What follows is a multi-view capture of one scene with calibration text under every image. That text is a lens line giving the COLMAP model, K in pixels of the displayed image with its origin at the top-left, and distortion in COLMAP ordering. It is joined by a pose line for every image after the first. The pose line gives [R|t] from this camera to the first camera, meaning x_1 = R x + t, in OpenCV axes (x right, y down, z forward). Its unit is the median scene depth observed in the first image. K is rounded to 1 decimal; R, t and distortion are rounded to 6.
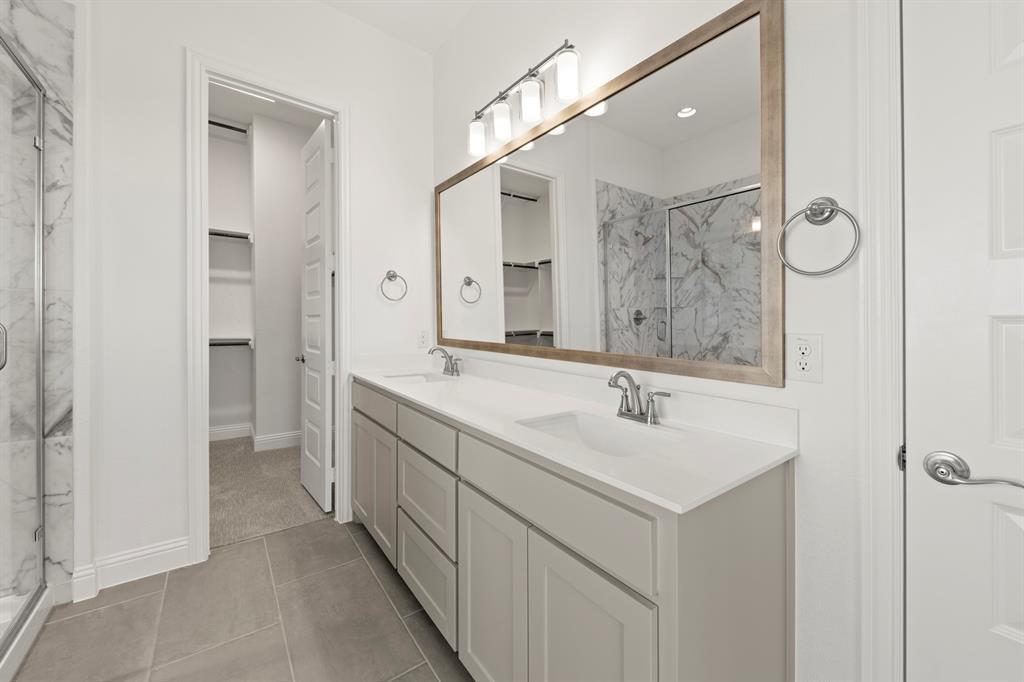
lens RADIAL K [[389.3, 0, 520.8], [0, 389.3, 328.6], [0, 0, 1]] dist [0.008512, -0.003871]
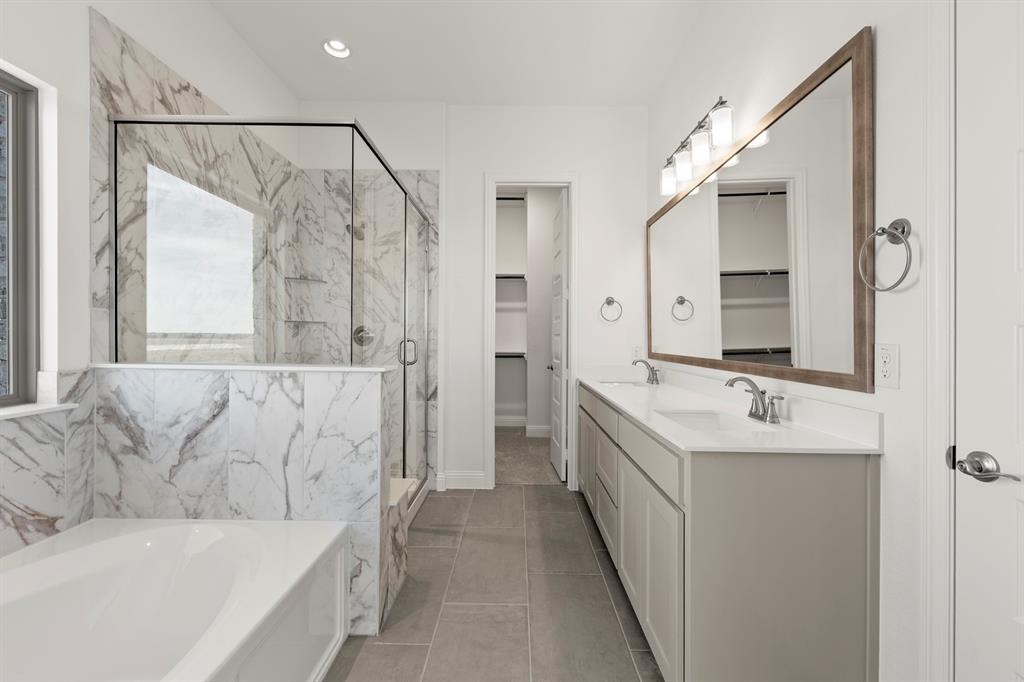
lens RADIAL K [[435.2, 0, 498.0], [0, 435.2, 332.7], [0, 0, 1]] dist [0.000396, -0.000405]
pose [[0.758886, -0.020344, -0.650905, 0.341237], [-0.002315, 0.999421, -0.033935, 0.012537], [0.651219, 0.027260, 0.758400, -0.312485]]
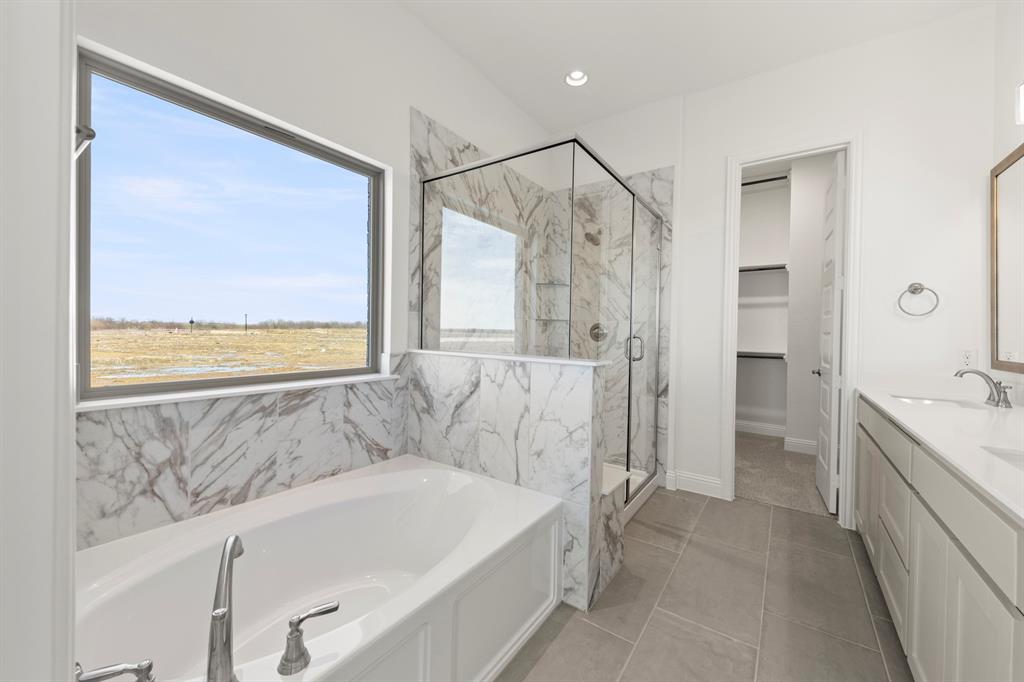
lens RADIAL K [[389.3, 0, 503.2], [0, 389.3, 332.1], [0, 0, 1]] dist [0.008512, -0.003871]
pose [[0.266873, -0.011564, -0.963662, 0.342956], [-0.026693, 0.999456, -0.019386, 0.010957], [0.963362, 0.030897, 0.266419, -0.204803]]
